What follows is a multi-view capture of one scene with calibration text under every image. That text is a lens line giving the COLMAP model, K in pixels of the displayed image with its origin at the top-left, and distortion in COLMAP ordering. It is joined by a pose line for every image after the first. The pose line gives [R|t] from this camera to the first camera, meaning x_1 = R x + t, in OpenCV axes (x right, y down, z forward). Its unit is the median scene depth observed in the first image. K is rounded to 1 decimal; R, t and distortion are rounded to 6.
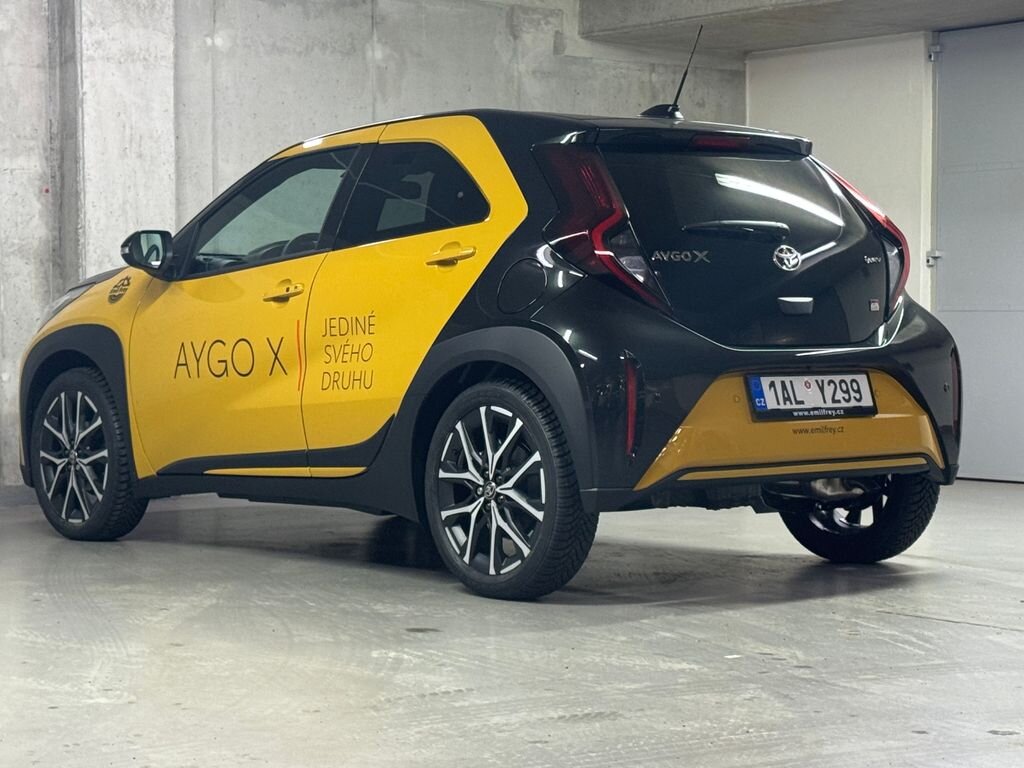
lens RADIAL K [[2316.6, 0, 512.0], [0, 2316.6, 384.0], [0, 0, 1]] dist [0.130108, 0.171765]
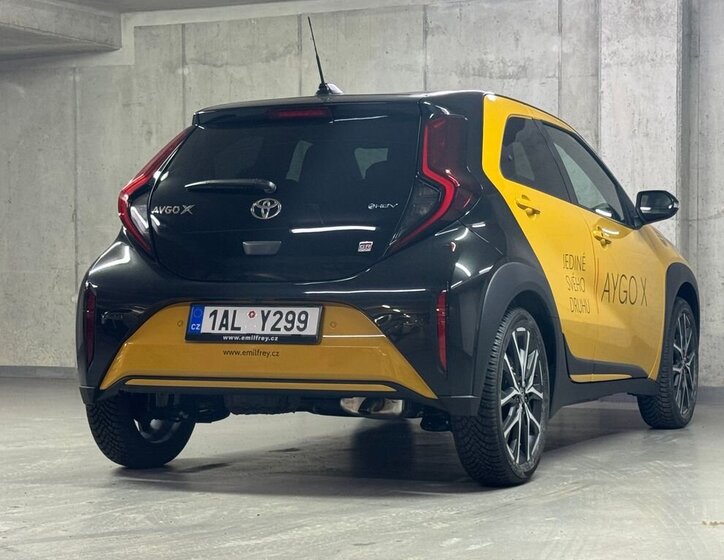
lens RADIAL K [[1674.1, 0, 362.0], [0, 1674.1, 280.0], [0, 0, 1]] dist [0.225230, -0.481265]
pose [[0.437156, 0.008359, -0.899347, 0.821111], [-0.024609, 0.999694, -0.002671, -0.014548], [0.899049, 0.023300, 0.437228, 0.598627]]
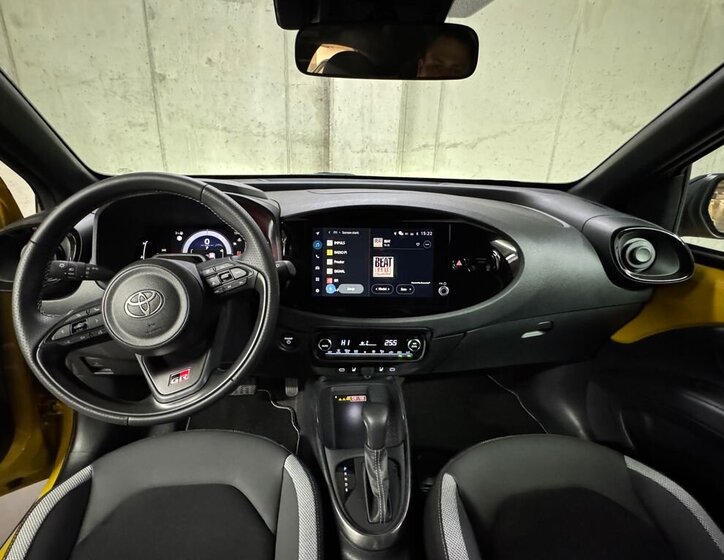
lens RADIAL K [[391.6, 0, 362.0], [0, 391.6, 280.0], [0, 0, 1]] dist [-0.004669, -0.000618]
pose [[0.823266, 0.230754, -0.518638, -0.014223], [-0.052743, 0.940791, 0.334858, -0.076809], [0.565200, -0.248323, 0.786692, 1.028407]]
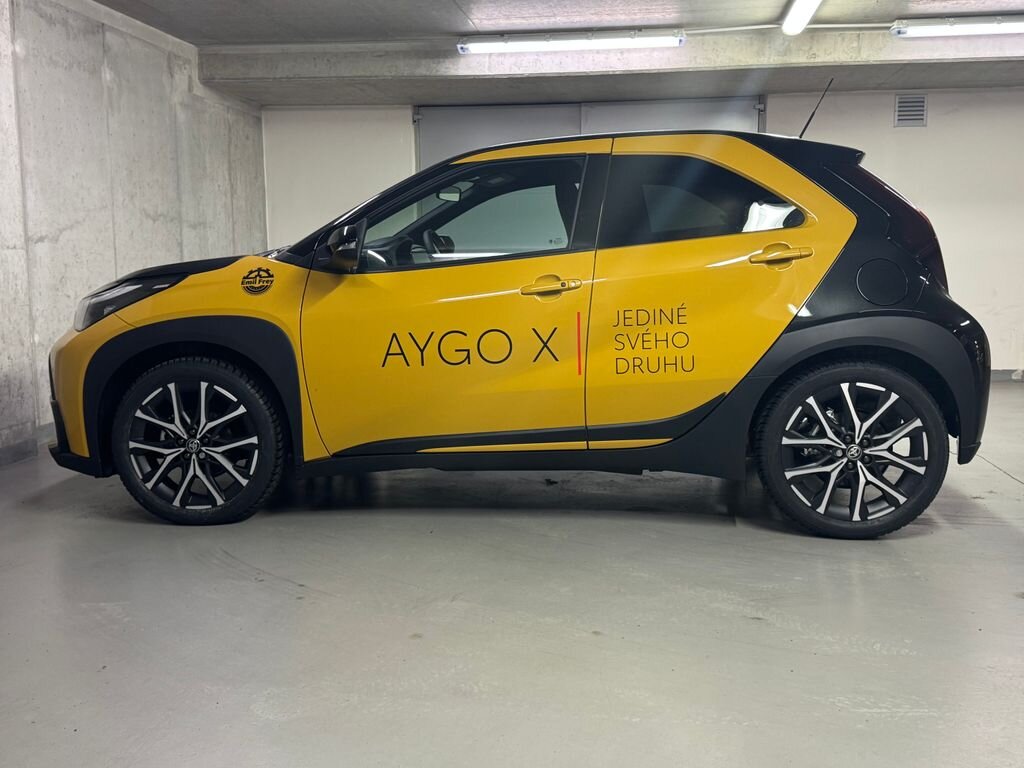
lens RADIAL K [[1014.9, 0, 512.0], [0, 1014.9, 384.0], [0, 0, 1]] dist [0.082622, -0.139747]
pose [[0.716441, -0.089599, 0.691870, -0.437432], [0.023993, 0.994296, 0.103919, -0.042865], [-0.697235, -0.057852, 0.714504, 0.646786]]
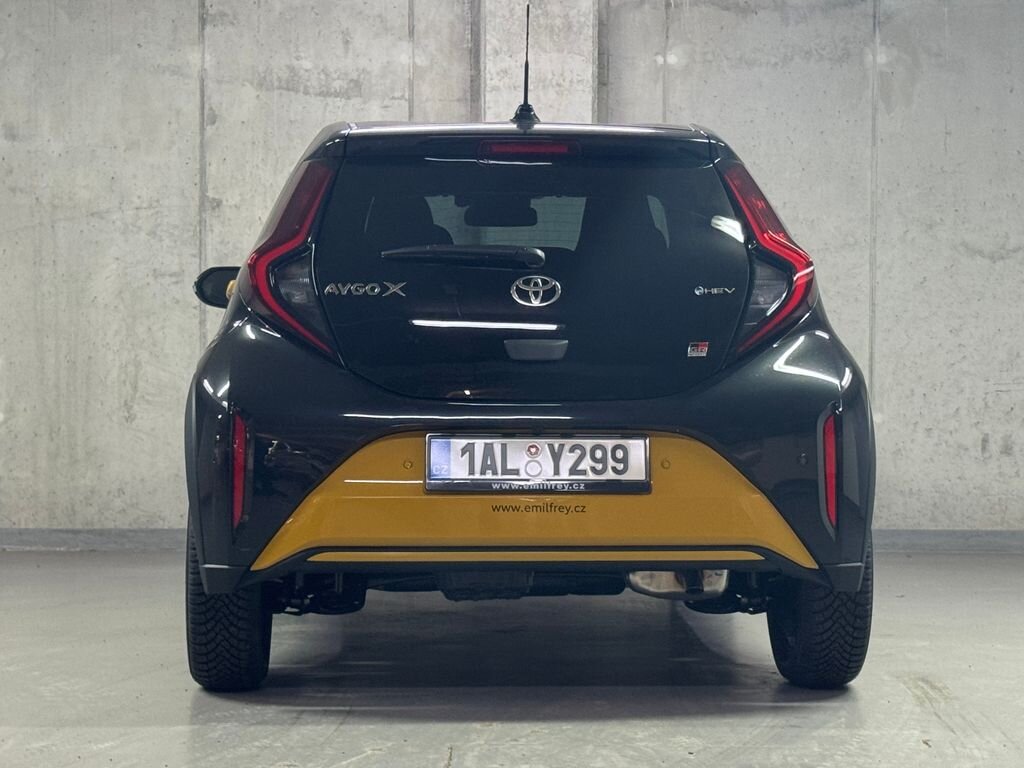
lens RADIAL K [[2316.6, 0, 512.0], [0, 2316.6, 384.0], [0, 0, 1]] dist [0.130108, 0.171765]
pose [[0.794465, 0.013743, -0.607154, 0.533287], [-0.023276, 0.999698, -0.007828, -0.014050], [0.606864, 0.020351, 0.794545, 0.326314]]
